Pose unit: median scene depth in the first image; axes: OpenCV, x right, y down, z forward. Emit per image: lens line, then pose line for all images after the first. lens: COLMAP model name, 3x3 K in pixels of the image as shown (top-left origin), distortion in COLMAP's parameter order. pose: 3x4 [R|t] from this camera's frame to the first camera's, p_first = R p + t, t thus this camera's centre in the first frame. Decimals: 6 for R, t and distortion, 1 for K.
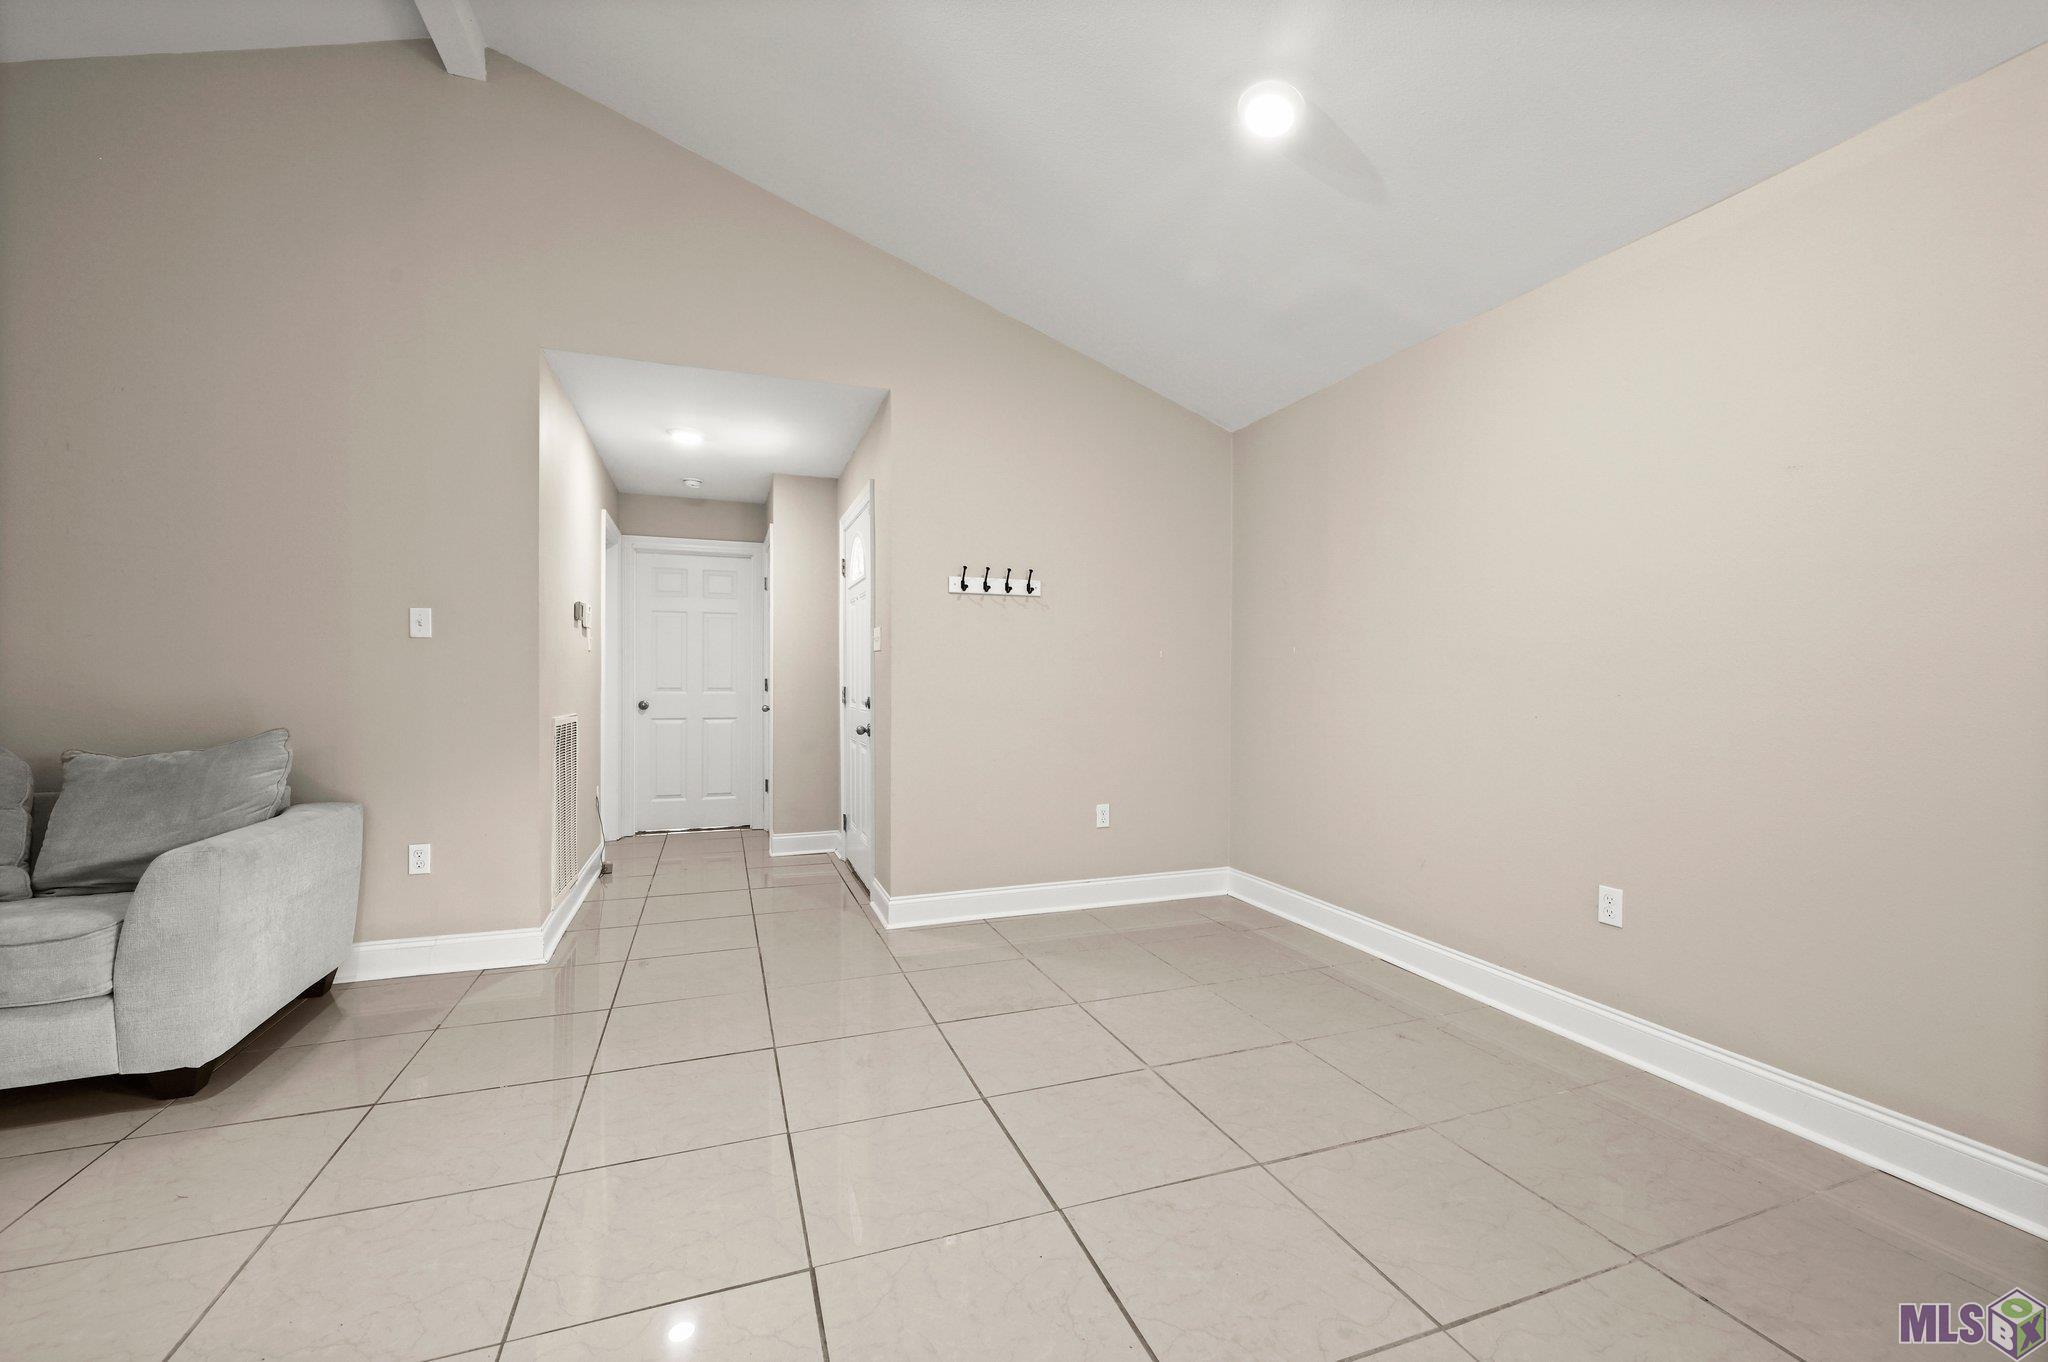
lens RADIAL K [[812.5, 0, 1010.9], [0, 812.5, 688.6], [0, 0, 1]] dist [-0.004518, 0.001688]
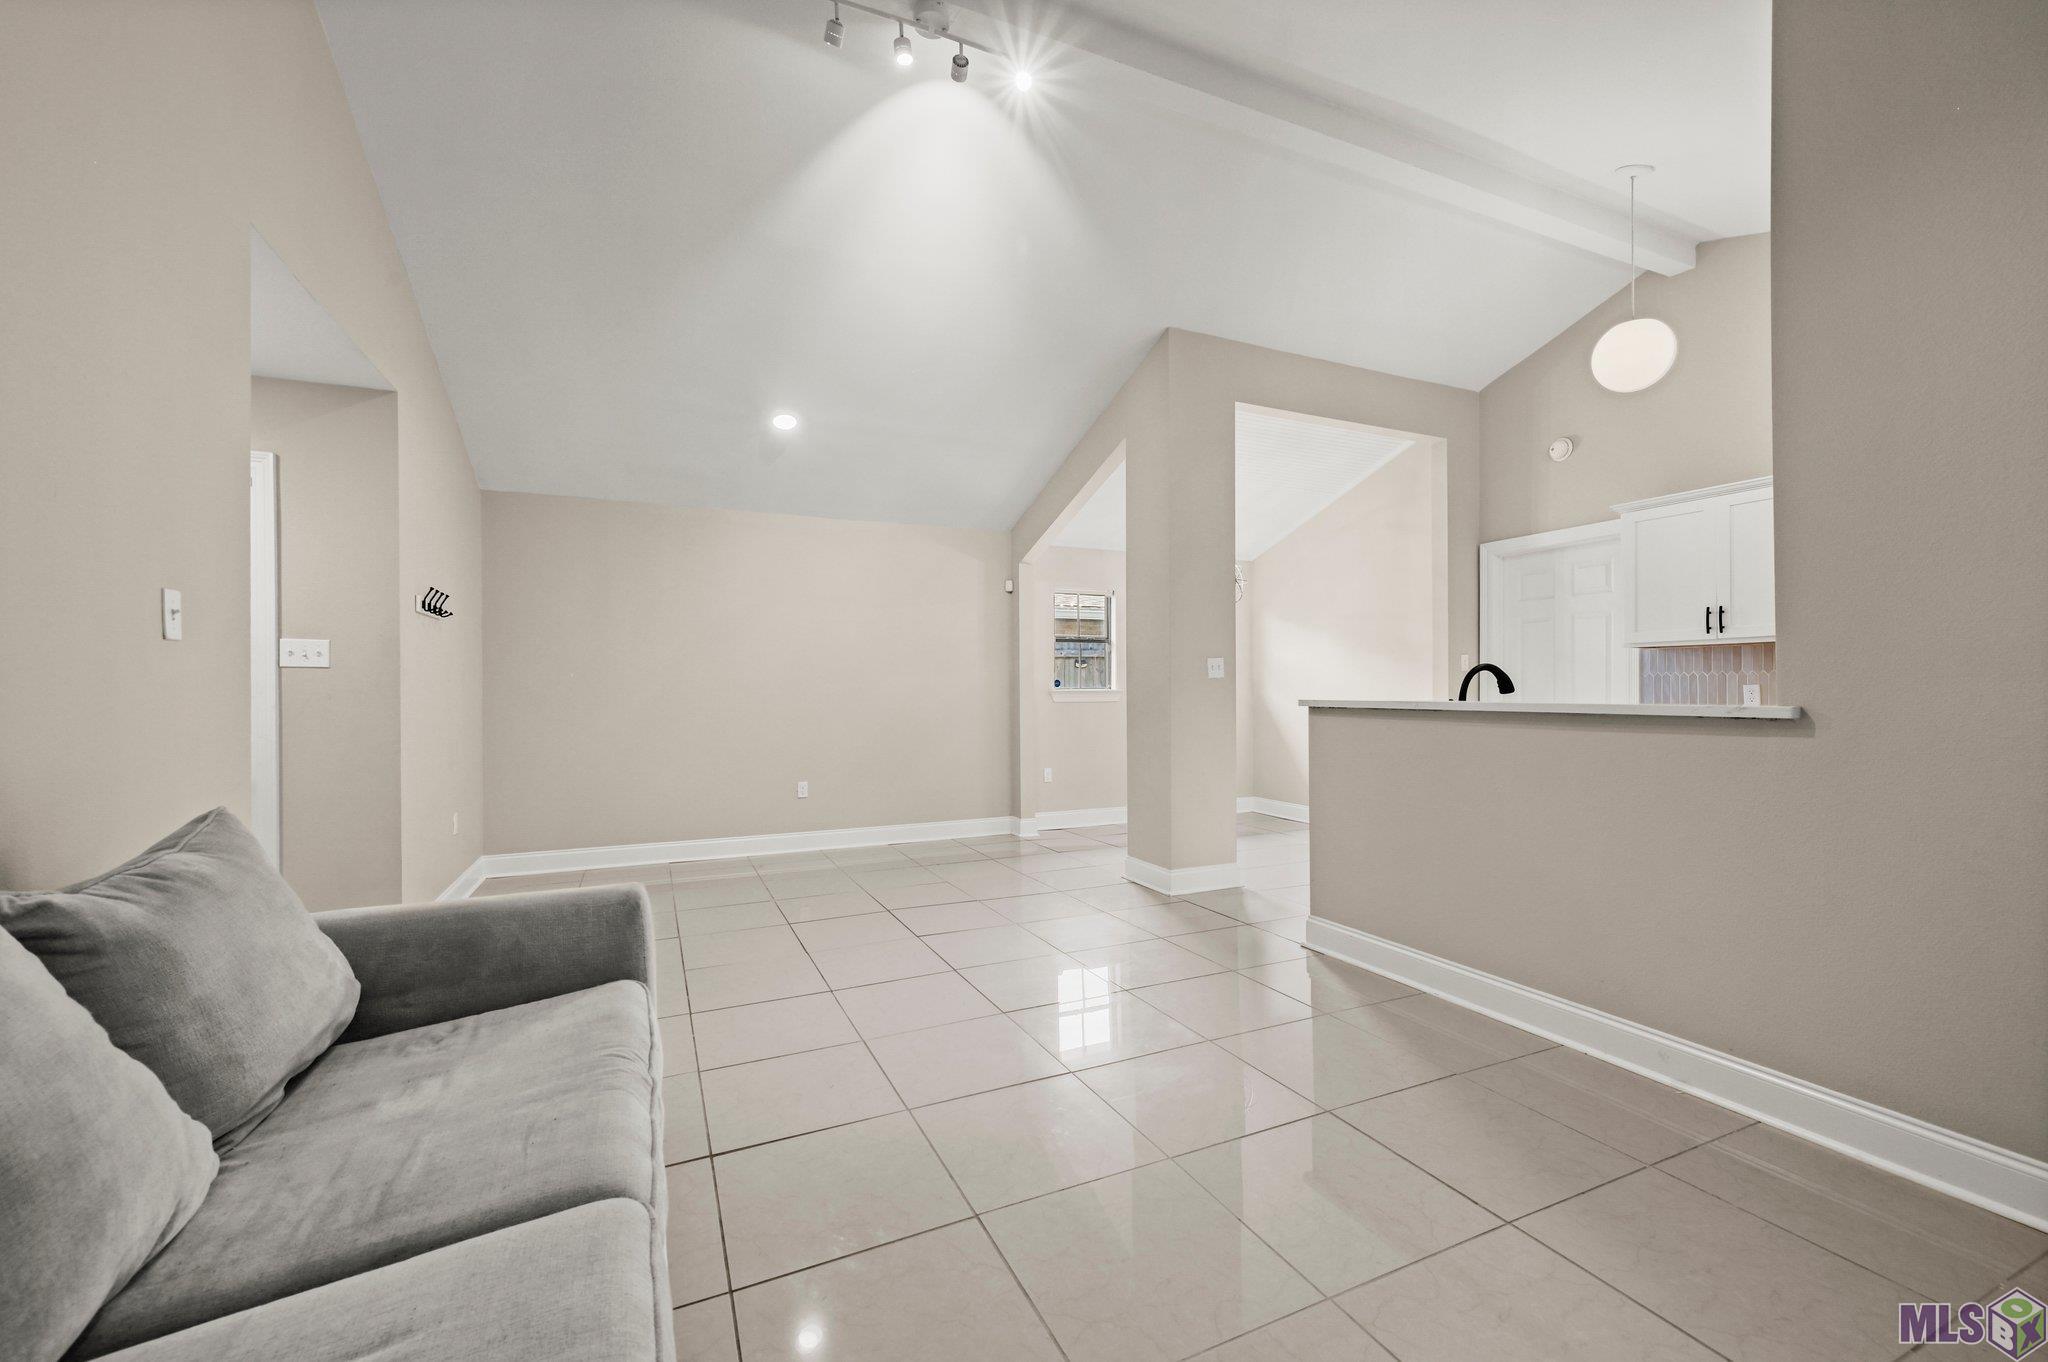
lens RADIAL K [[812.5, 0, 1013.9], [0, 812.5, 691.1], [0, 0, 1]] dist [-0.004518, 0.001688]
pose [[-0.078444, -0.003903, 0.996911, -1.495616], [0.013392, 0.999898, 0.004968, -0.023739], [-0.996829, 0.013740, -0.078383, 0.492971]]
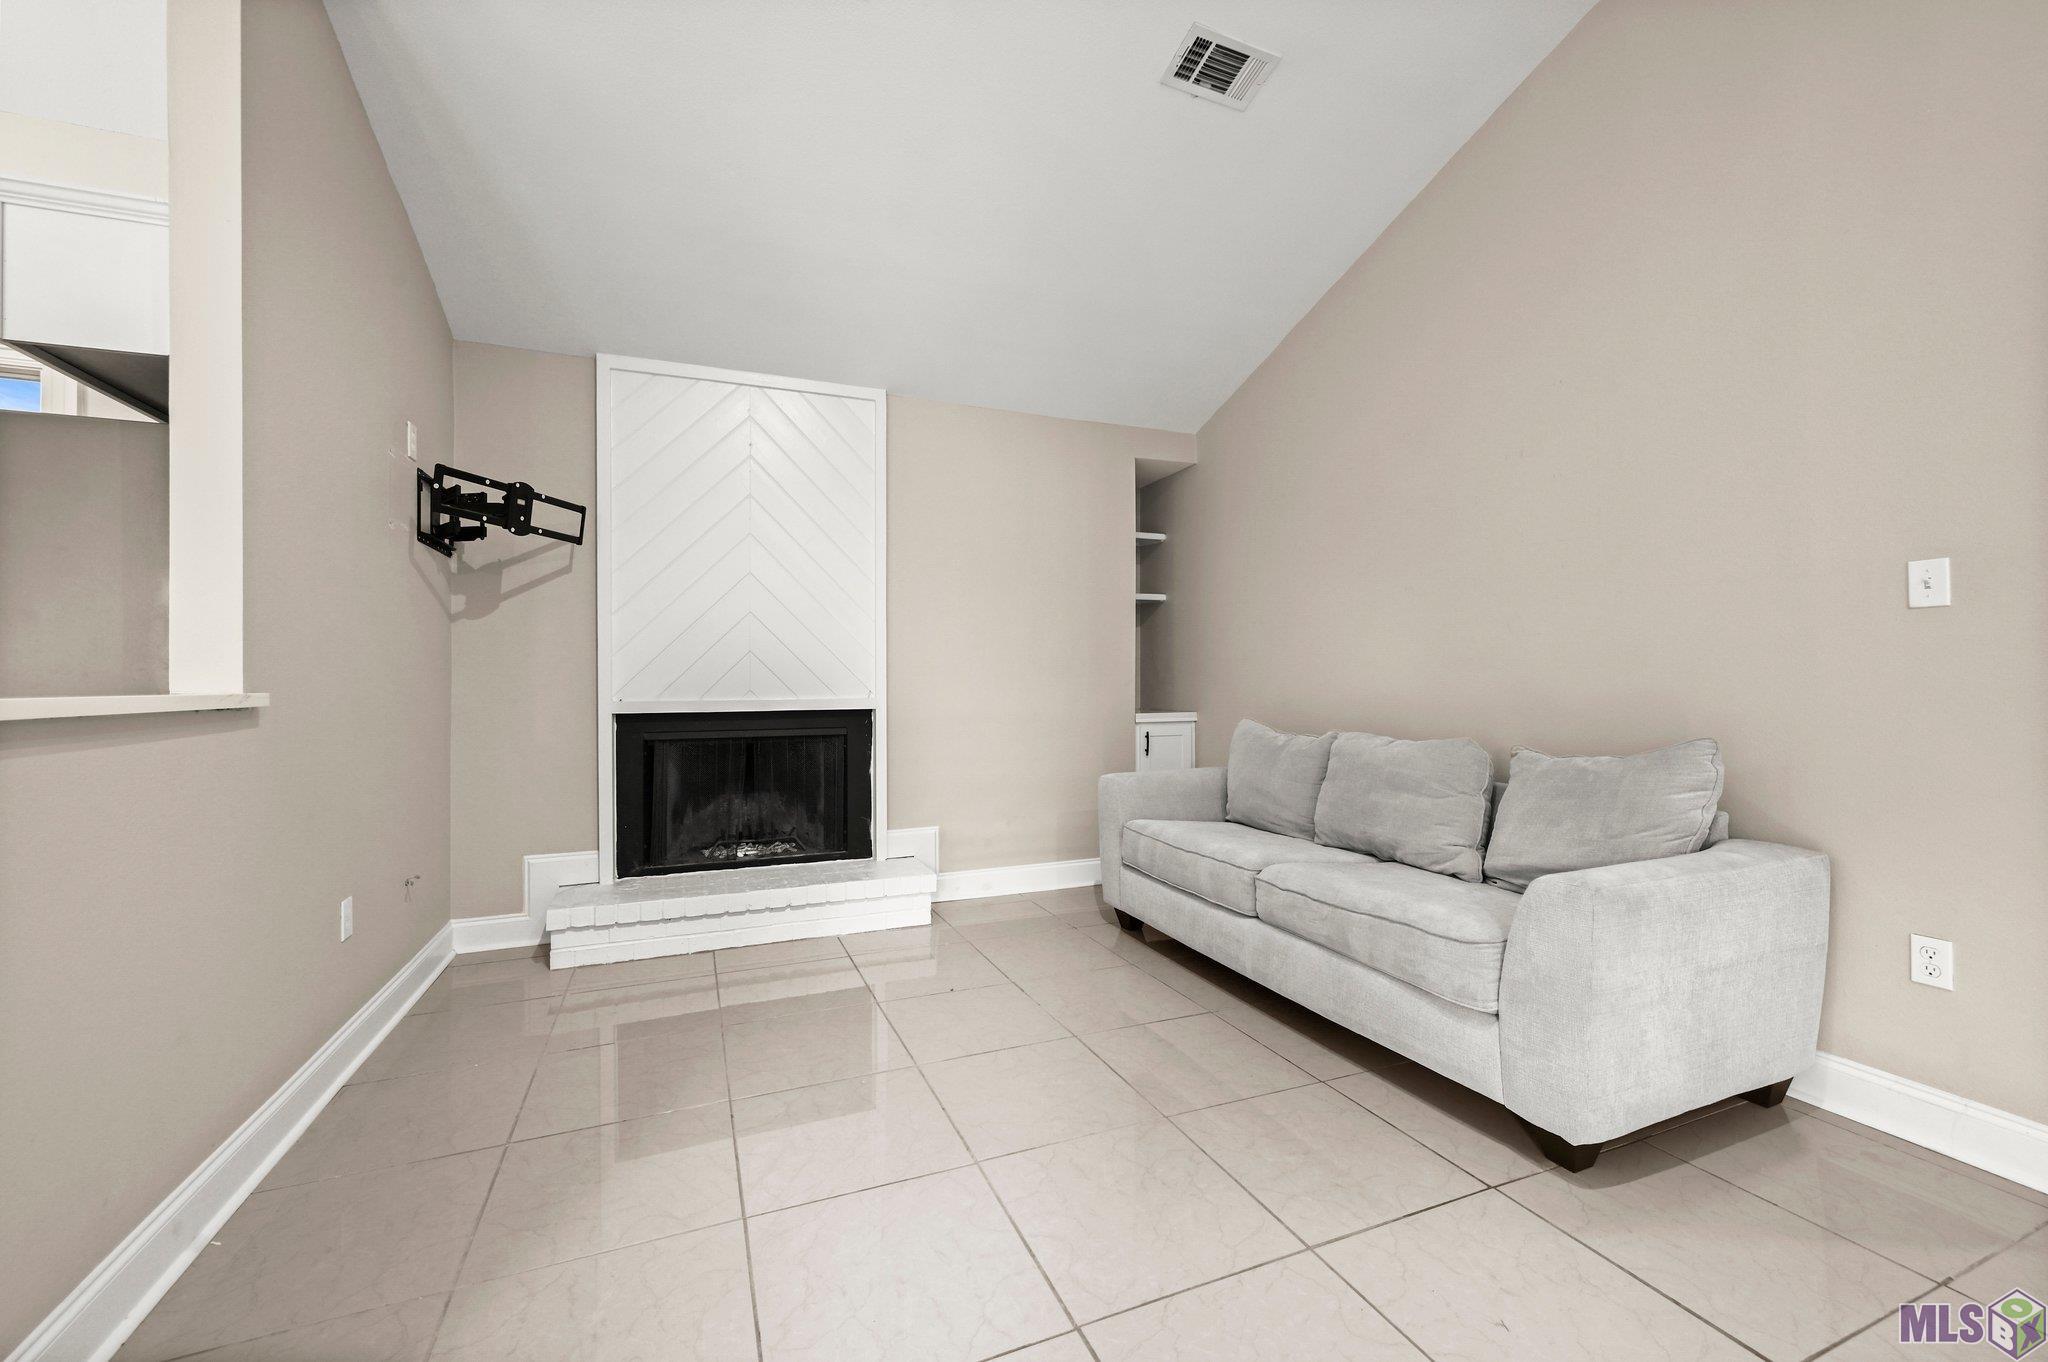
lens RADIAL K [[812.5, 0, 1006.1], [0, 812.5, 670.6], [0, 0, 1]] dist [-0.004518, 0.001688]
pose [[0.036831, -0.012302, -0.999246, -0.146793], [-0.002312, 0.999921, -0.012395, -0.005018], [0.999319, 0.002767, 0.036800, 0.299528]]
